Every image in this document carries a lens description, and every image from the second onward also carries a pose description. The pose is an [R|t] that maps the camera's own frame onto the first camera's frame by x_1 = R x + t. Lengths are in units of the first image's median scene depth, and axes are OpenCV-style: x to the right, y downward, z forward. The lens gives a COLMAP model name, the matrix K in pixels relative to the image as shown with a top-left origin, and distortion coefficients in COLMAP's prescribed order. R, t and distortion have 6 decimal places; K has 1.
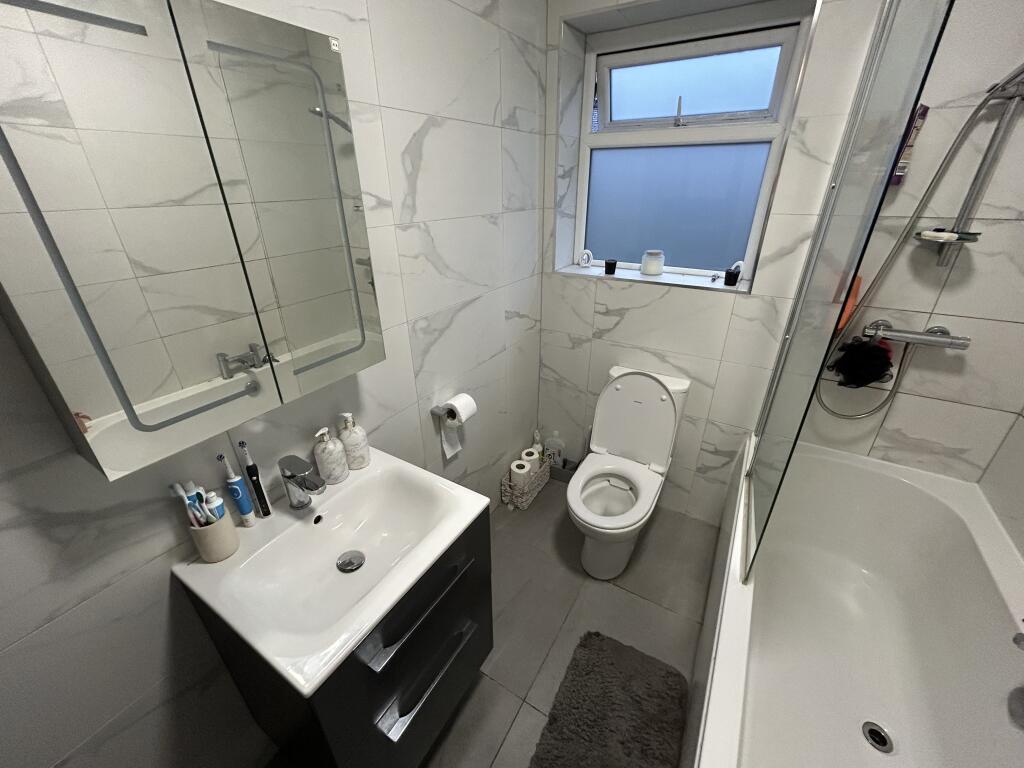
lens RADIAL K [[413.4, 0, 513.0], [0, 413.4, 384.0], [0, 0, 1]] dist [0.000612, -0.000161]
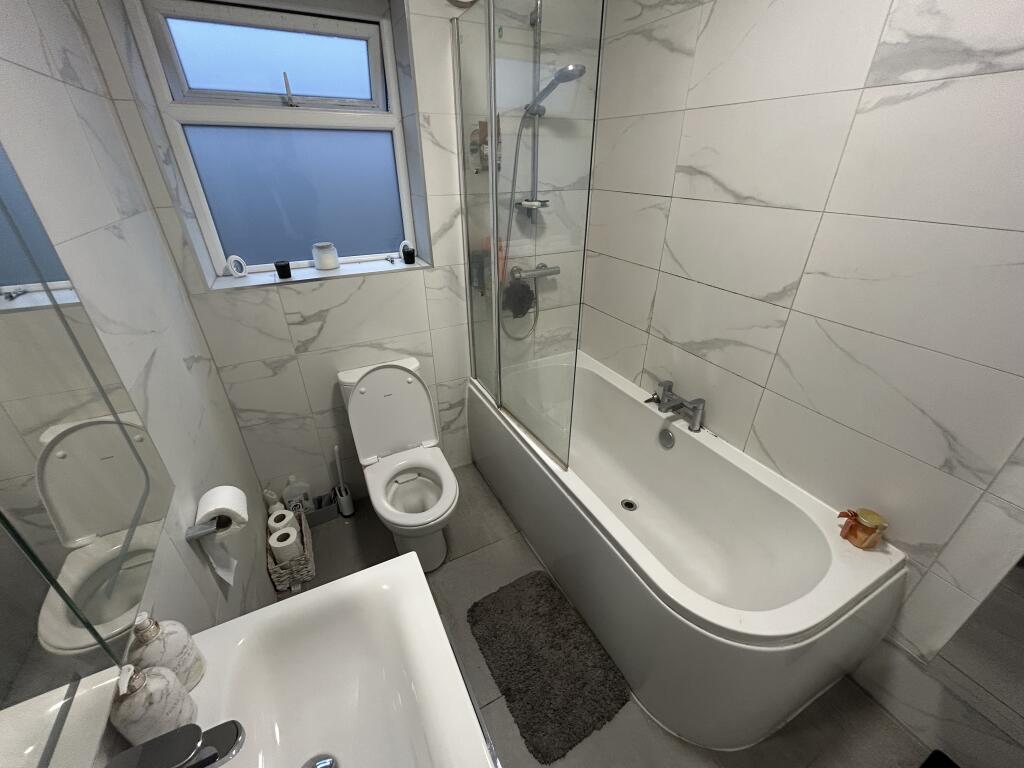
lens RADIAL K [[413.4, 0, 513.0], [0, 413.4, 384.0], [0, 0, 1]] dist [0.000612, -0.000161]
pose [[0.517711, -0.402871, 0.754765, -0.272636], [0.375327, 0.899717, 0.222797, -0.086745], [-0.768833, 0.167939, 0.617002, 0.154702]]
